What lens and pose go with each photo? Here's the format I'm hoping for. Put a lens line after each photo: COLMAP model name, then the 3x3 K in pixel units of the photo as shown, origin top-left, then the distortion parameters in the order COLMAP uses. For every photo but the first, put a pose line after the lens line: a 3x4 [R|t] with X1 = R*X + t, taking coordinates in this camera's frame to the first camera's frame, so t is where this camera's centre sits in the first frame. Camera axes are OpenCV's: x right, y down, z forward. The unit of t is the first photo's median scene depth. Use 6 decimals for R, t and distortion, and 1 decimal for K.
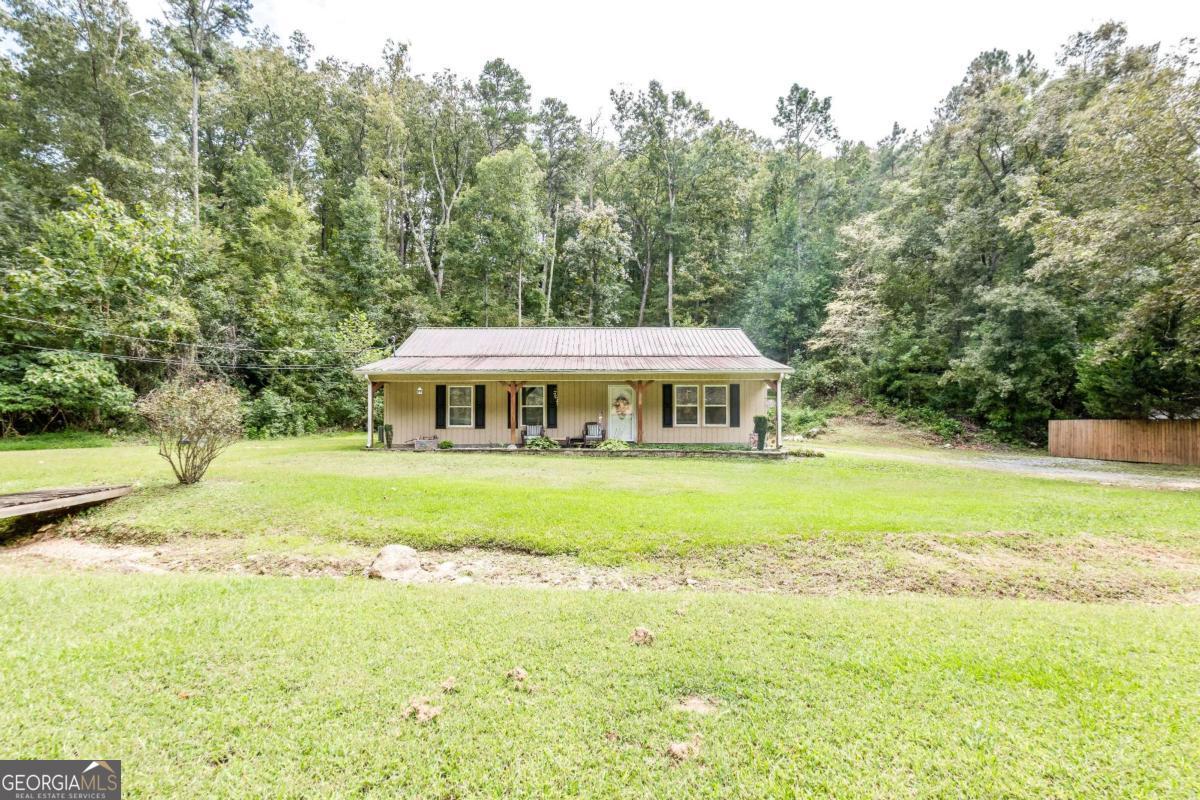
lens RADIAL K [[551.5, 0, 598.7], [0, 551.5, 367.5], [0, 0, 1]] dist [0.000450, 0.000054]
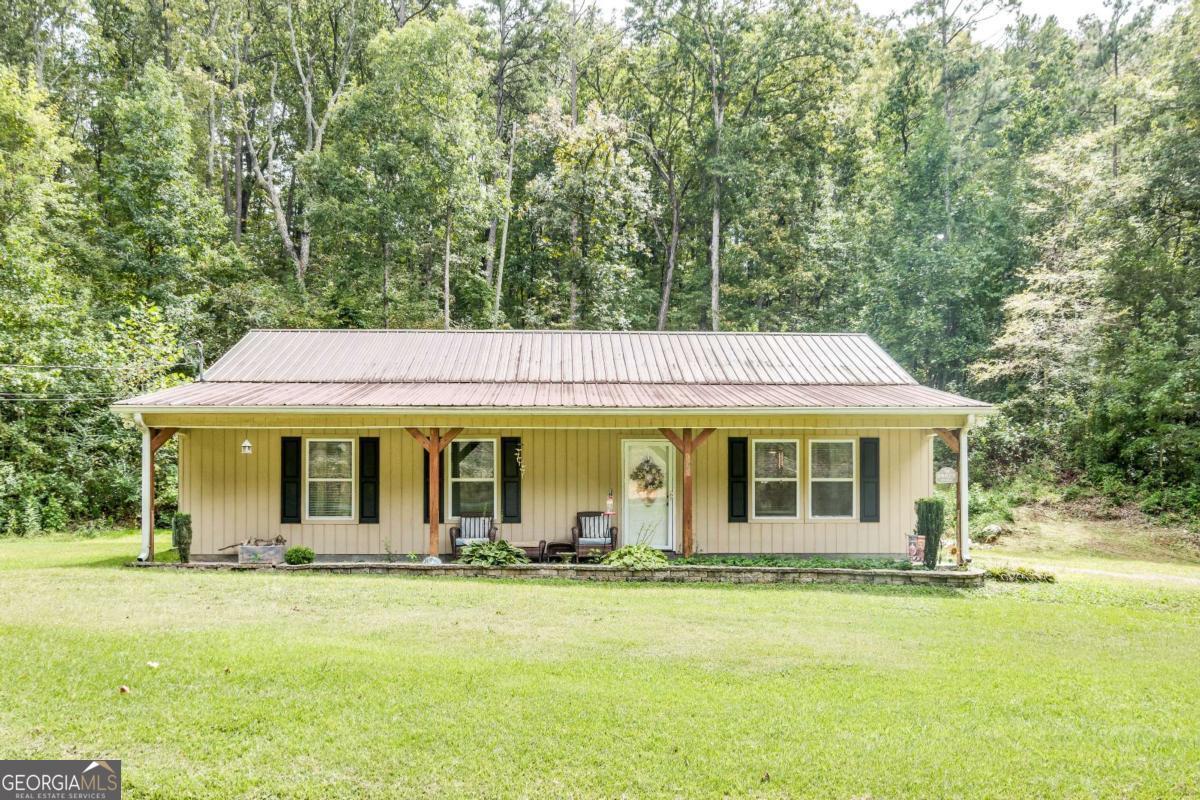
lens RADIAL K [[1139.5, 0, 600.0], [0, 1139.5, 400.0], [0, 0, 1]] dist [-0.003402, -0.011400]
pose [[0.999951, 0.002507, -0.009613, 0.019625], [-0.002492, 0.999996, 0.001633, -0.013656], [0.009617, -0.001609, 0.999952, -0.126532]]
